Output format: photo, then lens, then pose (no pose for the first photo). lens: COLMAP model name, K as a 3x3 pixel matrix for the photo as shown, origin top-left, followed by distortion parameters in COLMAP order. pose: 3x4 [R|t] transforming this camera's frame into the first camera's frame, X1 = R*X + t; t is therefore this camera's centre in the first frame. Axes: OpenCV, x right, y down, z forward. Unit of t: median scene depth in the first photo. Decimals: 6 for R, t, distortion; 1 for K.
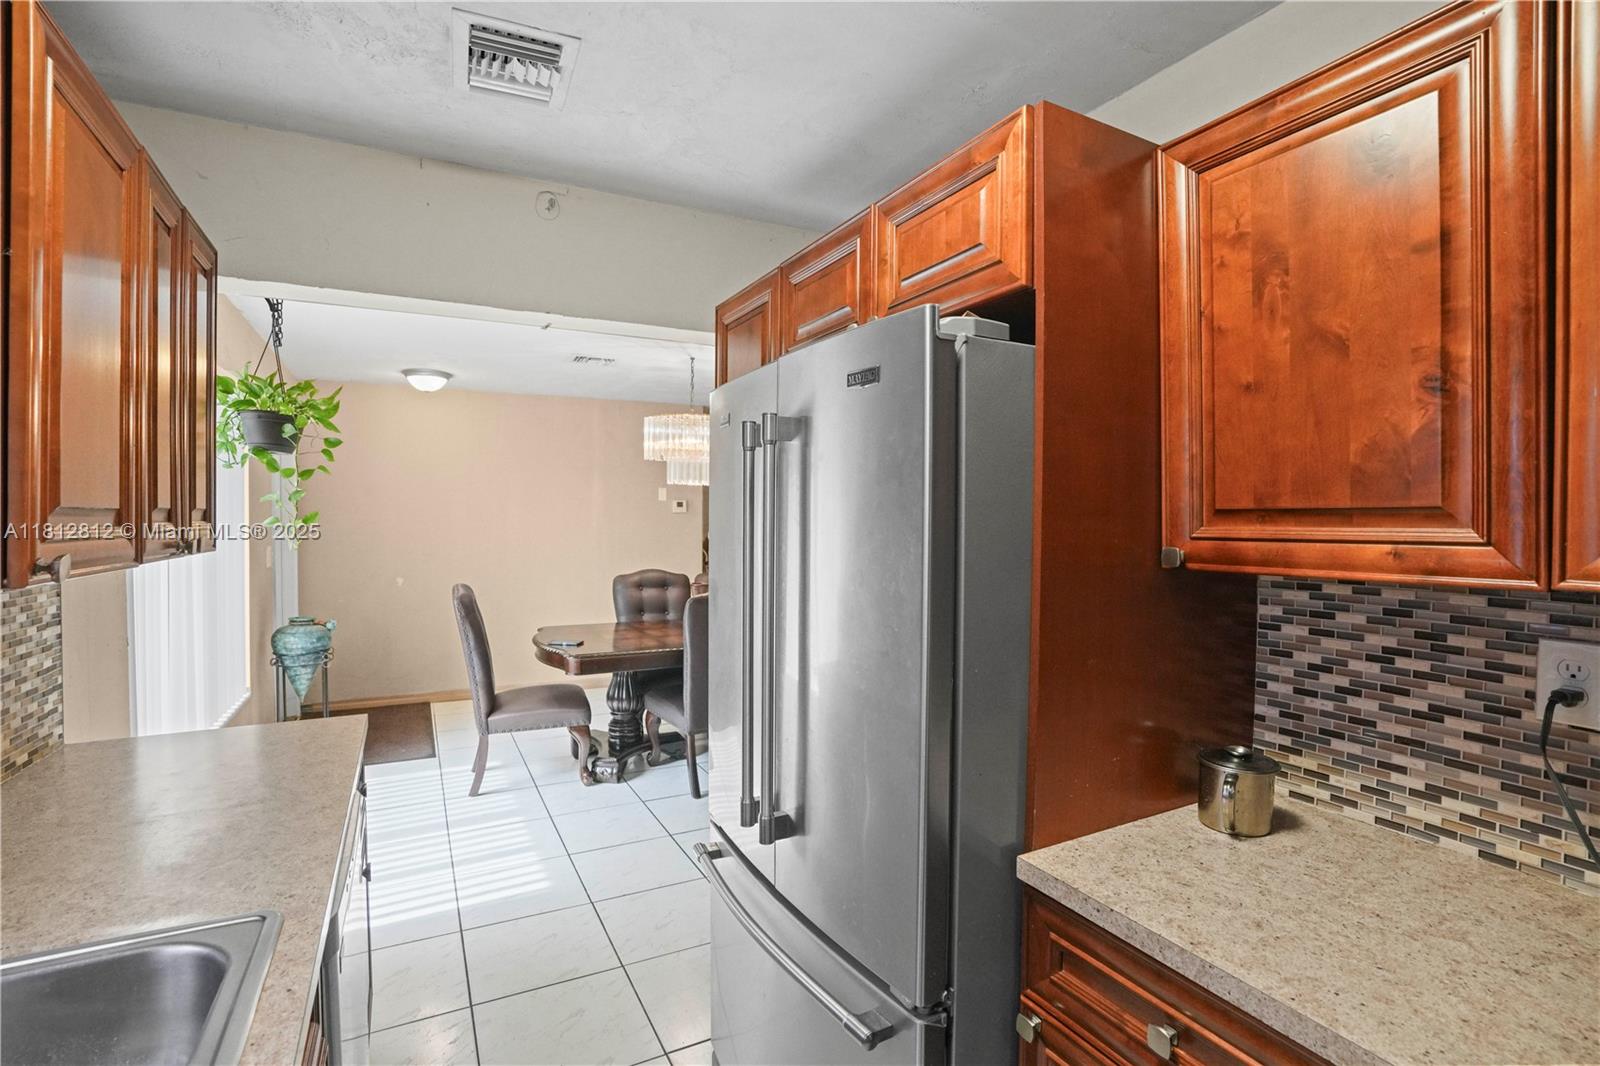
lens RADIAL K [[753.6, 0, 810.0], [0, 753.6, 535.1], [0, 0, 1]] dist [-0.061677, 0.027579]
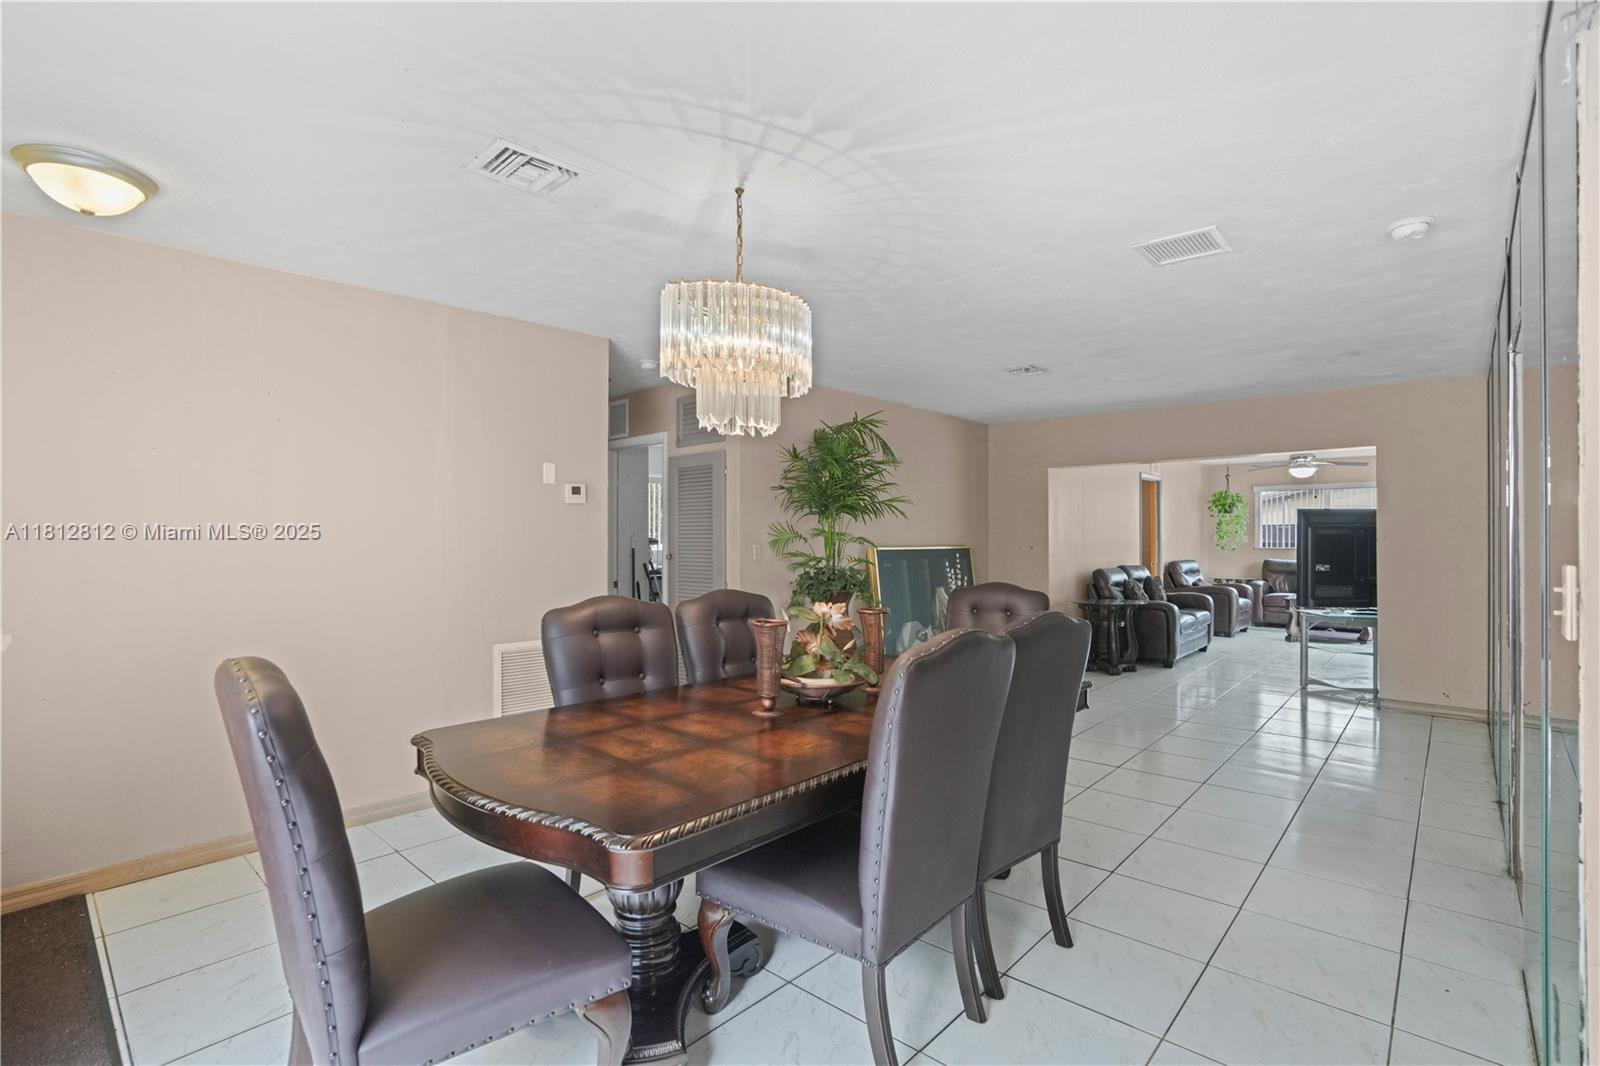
lens RADIAL K [[753.6, 0, 810.0], [0, 753.6, 535.1], [0, 0, 1]] dist [-0.061677, 0.027579]
pose [[0.943168, -0.011479, 0.332117, -0.258266], [0.018323, 0.999679, -0.017484, 0.014286], [-0.331810, 0.022576, 0.943076, 0.455317]]
